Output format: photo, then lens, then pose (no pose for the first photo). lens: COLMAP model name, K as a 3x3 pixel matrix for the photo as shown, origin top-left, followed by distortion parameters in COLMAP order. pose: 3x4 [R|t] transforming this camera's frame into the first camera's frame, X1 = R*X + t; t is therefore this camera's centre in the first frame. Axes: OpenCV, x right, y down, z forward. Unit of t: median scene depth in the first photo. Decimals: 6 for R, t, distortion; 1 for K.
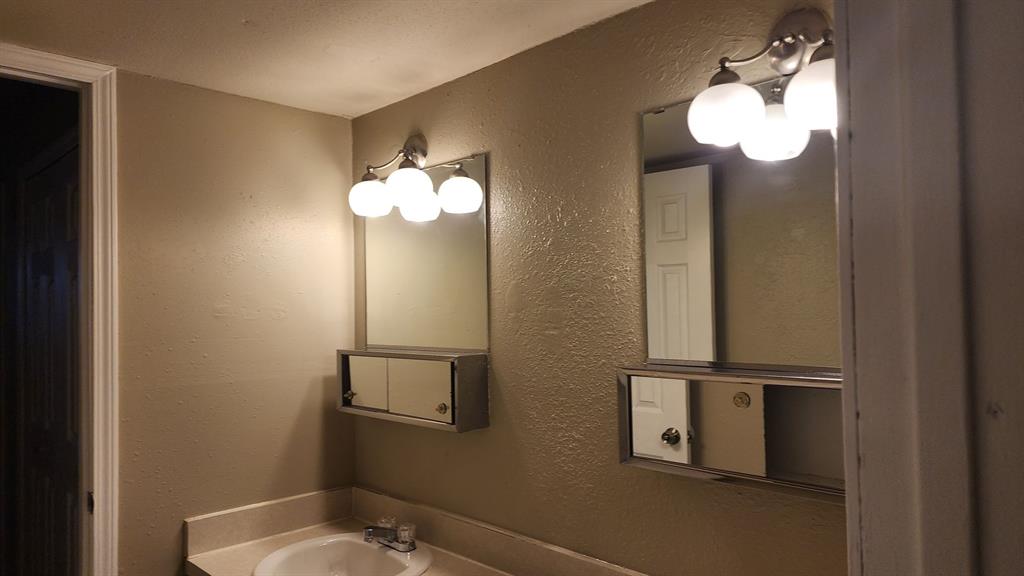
lens RADIAL K [[694.6, 0, 514.7], [0, 694.6, 290.1], [0, 0, 1]] dist [0.079615, -0.081028]
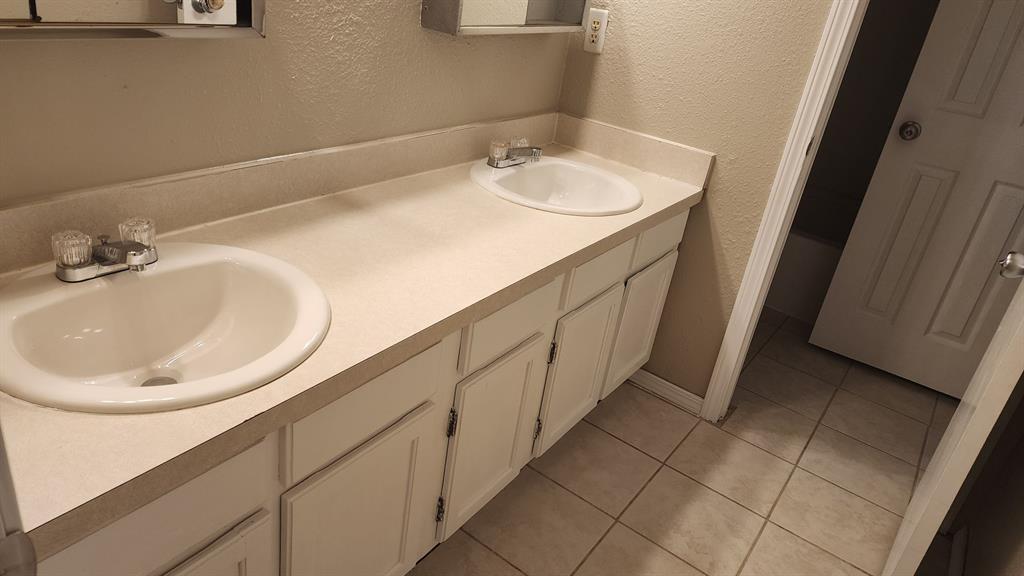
lens RADIAL K [[694.6, 0, 514.7], [0, 694.6, 290.1], [0, 0, 1]] dist [0.079615, -0.081028]
pose [[-0.167952, -0.488234, 0.856399, -0.847546], [-0.208207, 0.866710, 0.453280, 0.062025], [-0.963557, -0.102179, -0.247220, 0.968487]]
